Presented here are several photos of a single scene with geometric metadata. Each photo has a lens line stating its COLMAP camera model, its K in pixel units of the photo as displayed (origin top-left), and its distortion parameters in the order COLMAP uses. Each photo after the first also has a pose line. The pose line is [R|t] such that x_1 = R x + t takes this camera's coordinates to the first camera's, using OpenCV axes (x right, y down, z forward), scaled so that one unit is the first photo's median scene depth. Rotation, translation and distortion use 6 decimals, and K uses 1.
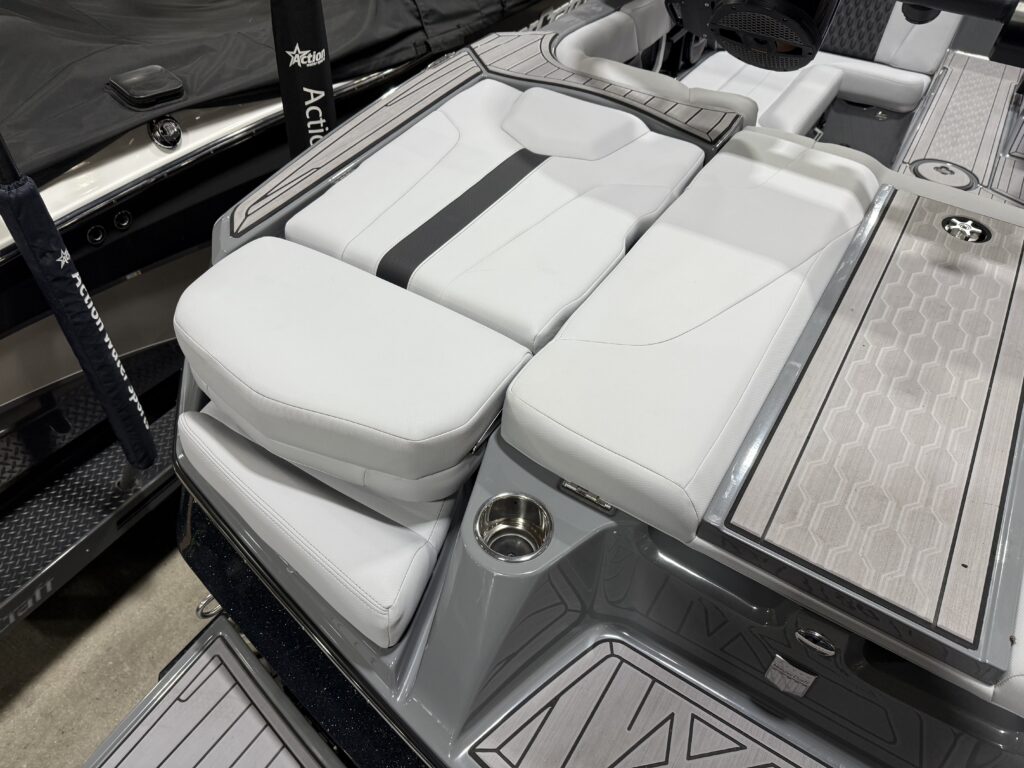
lens RADIAL K [[717.4, 0, 512.0], [0, 717.4, 384.0], [0, 0, 1]] dist [0.044275, -0.059116]
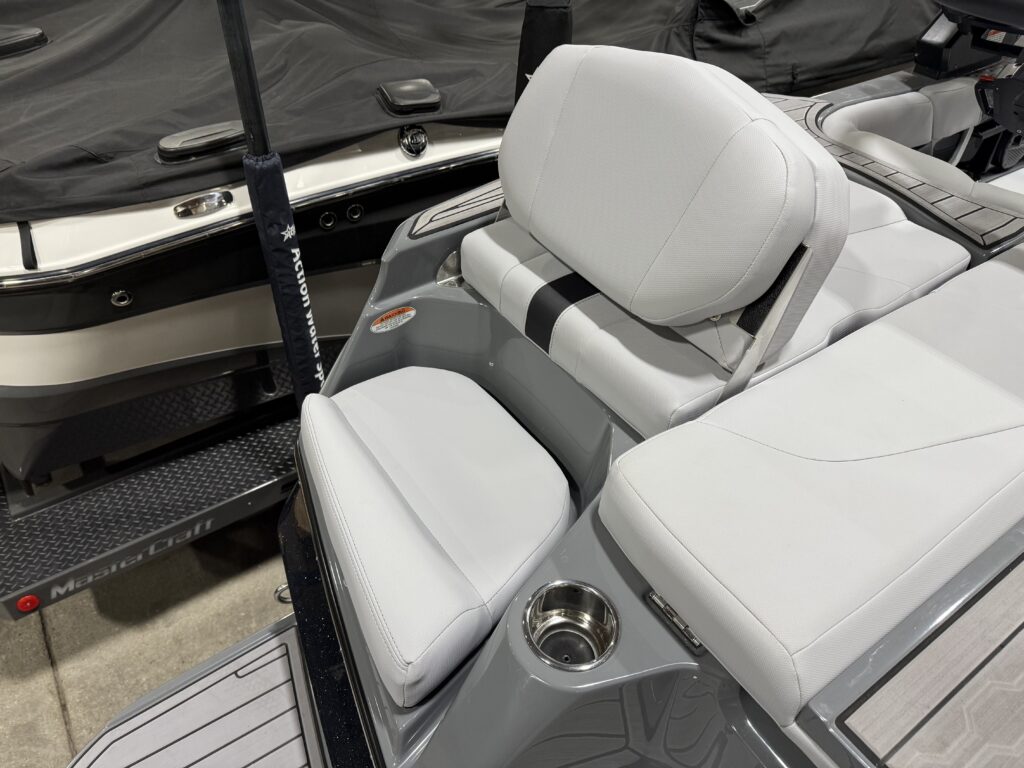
lens RADIAL K [[727.3, 0, 514.5], [0, 727.3, 377.7], [0, 0, 1]] dist [0.002032, -0.003694]
pose [[0.918960, 0.249972, -0.305004, 0.078008], [-0.276427, 0.959927, -0.046132, -0.009783], [0.281250, 0.126704, 0.951233, 0.093686]]
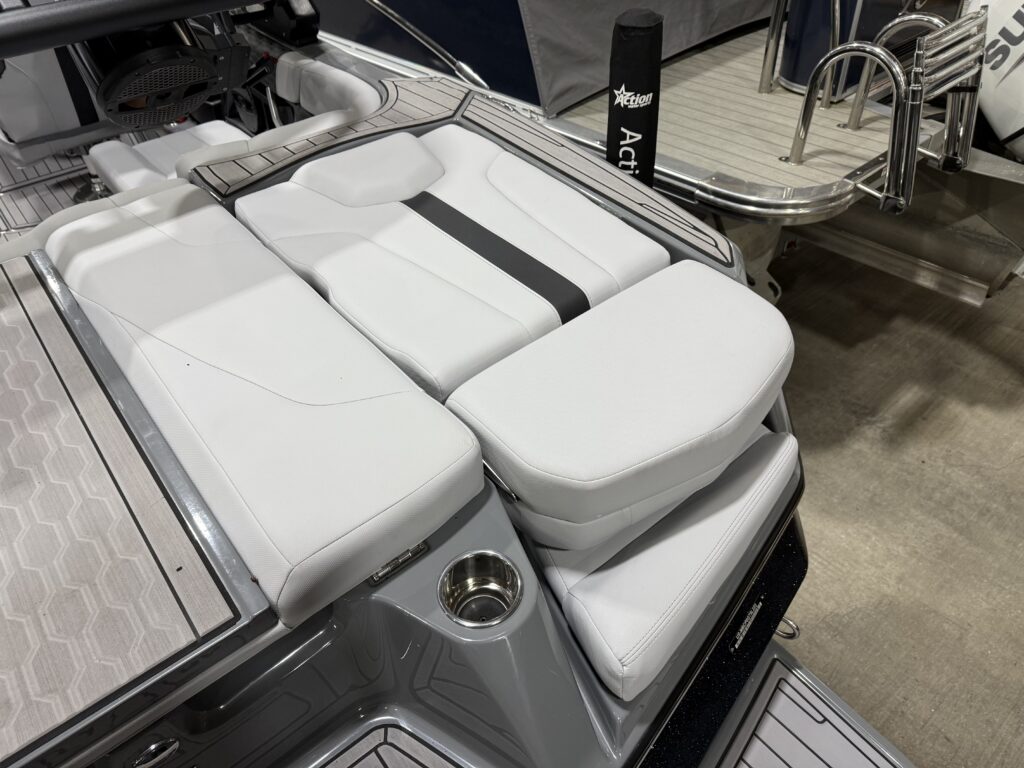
lens RADIAL K [[715.8, 0, 517.2], [0, 715.8, 386.4], [0, 0, 1]] dist [0.006202, -0.009487]
pose [[0.306918, -0.680777, 0.665089, 0.162512], [0.701281, 0.634210, 0.325550, 0.055687], [-0.643433, 0.366497, 0.672066, -0.023292]]
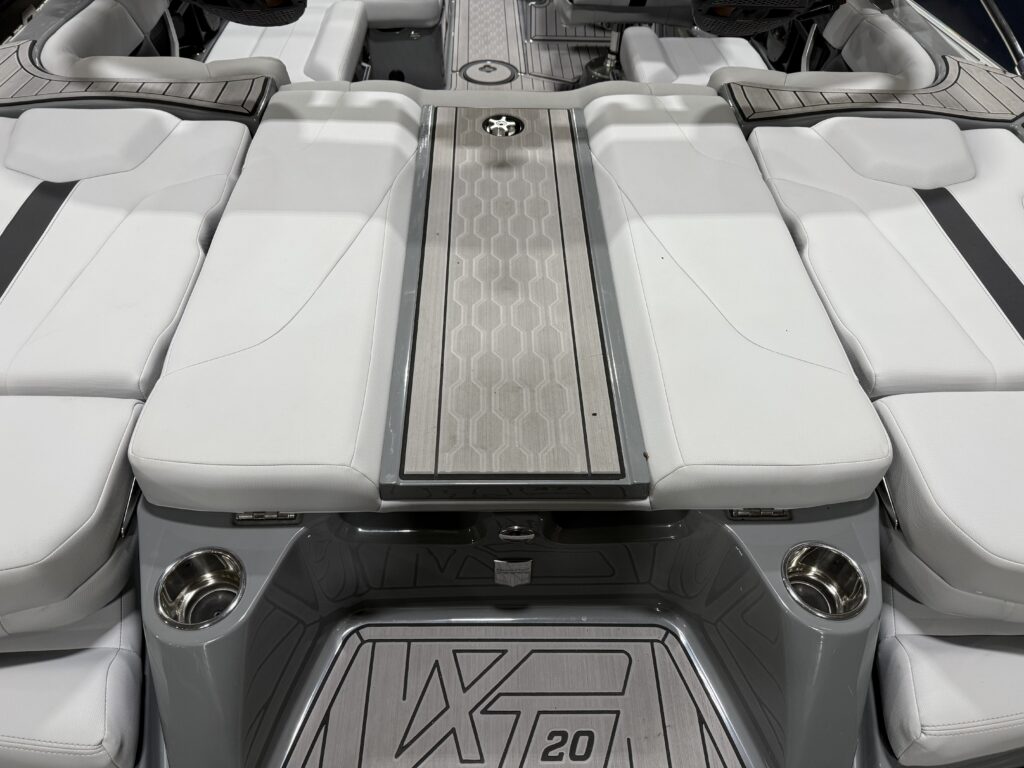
lens RADIAL K [[717.4, 0, 512.0], [0, 717.4, 384.0], [0, 0, 1]] dist [0.044275, -0.059116]
pose [[0.830654, -0.422219, 0.362966, 0.065447], [0.399524, 0.906028, 0.139617, -0.004580], [-0.387806, 0.029041, 0.921283, -0.008954]]
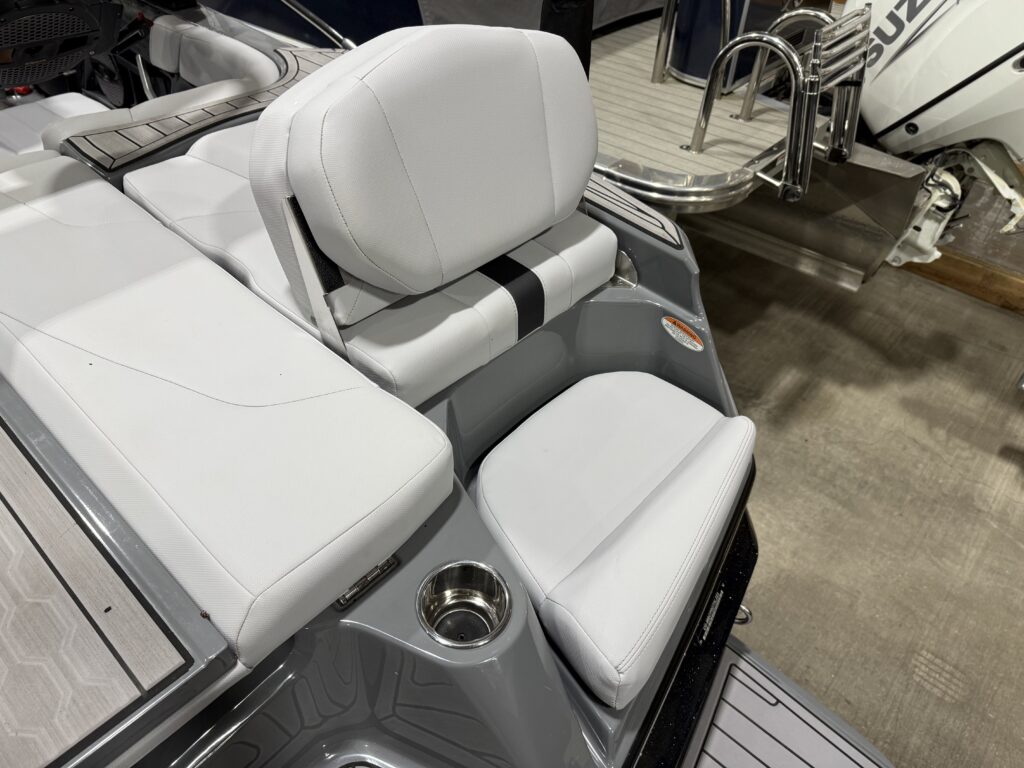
lens RADIAL K [[718.1, 0, 504.0], [0, 718.1, 385.4], [0, 0, 1]] dist [-0.001250, -0.003142]
pose [[0.175010, -0.693224, 0.699151, 0.177369], [0.659222, 0.609947, 0.439762, 0.020287], [-0.731299, 0.383933, 0.563735, 0.068624]]
